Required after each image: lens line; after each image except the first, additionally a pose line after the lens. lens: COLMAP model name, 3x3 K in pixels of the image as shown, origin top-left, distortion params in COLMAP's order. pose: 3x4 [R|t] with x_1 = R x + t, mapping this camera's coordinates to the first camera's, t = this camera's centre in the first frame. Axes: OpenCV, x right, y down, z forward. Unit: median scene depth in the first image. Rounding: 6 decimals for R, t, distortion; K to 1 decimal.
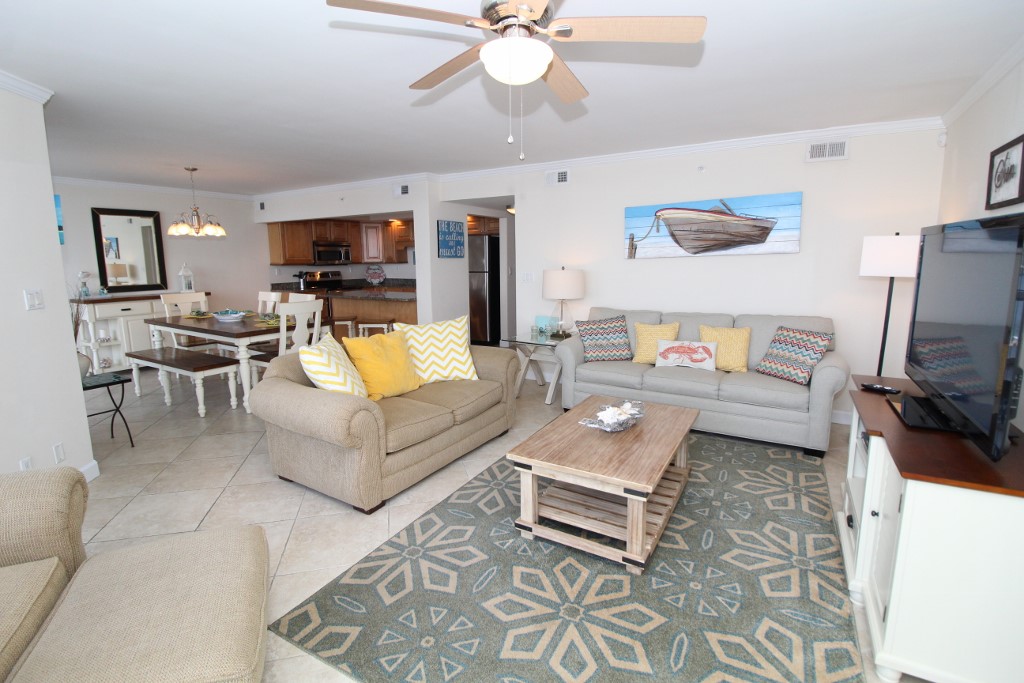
lens RADIAL K [[474.4, 0, 507.2], [0, 474.4, 336.6], [0, 0, 1]] dist [-0.006201, -0.006045]
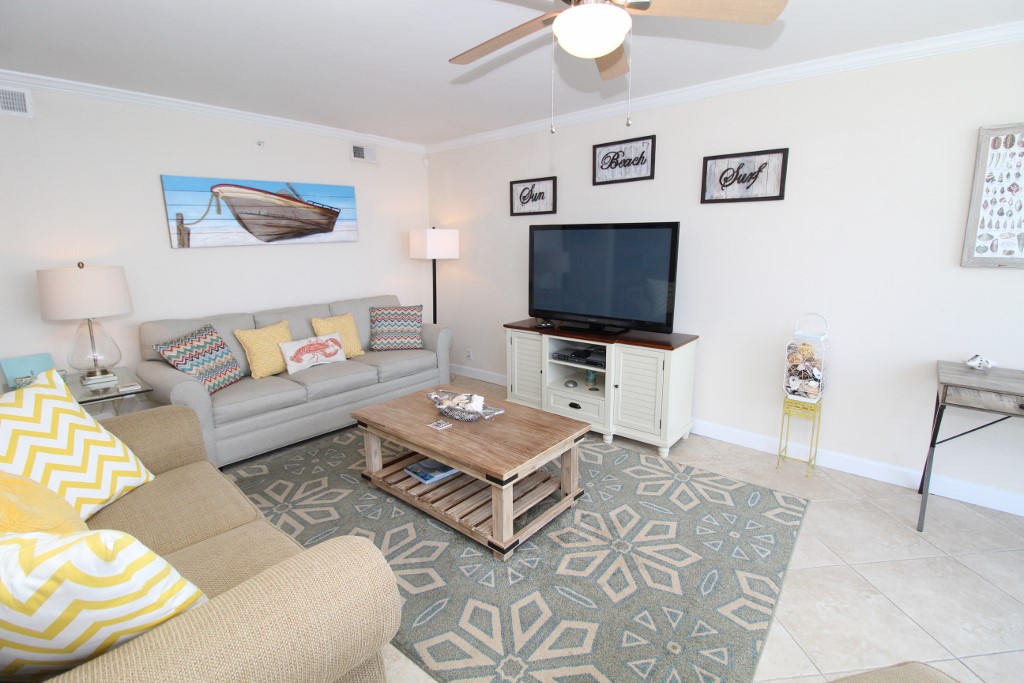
lens RADIAL K [[474.4, 0, 505.1], [0, 474.4, 337.6], [0, 0, 1]] dist [-0.006201, -0.006045]
pose [[0.156376, -0.186138, 0.970000, -0.445505], [0.166686, 0.972969, 0.159836, -0.073601], [-0.973531, 0.136691, 0.183175, 0.465527]]
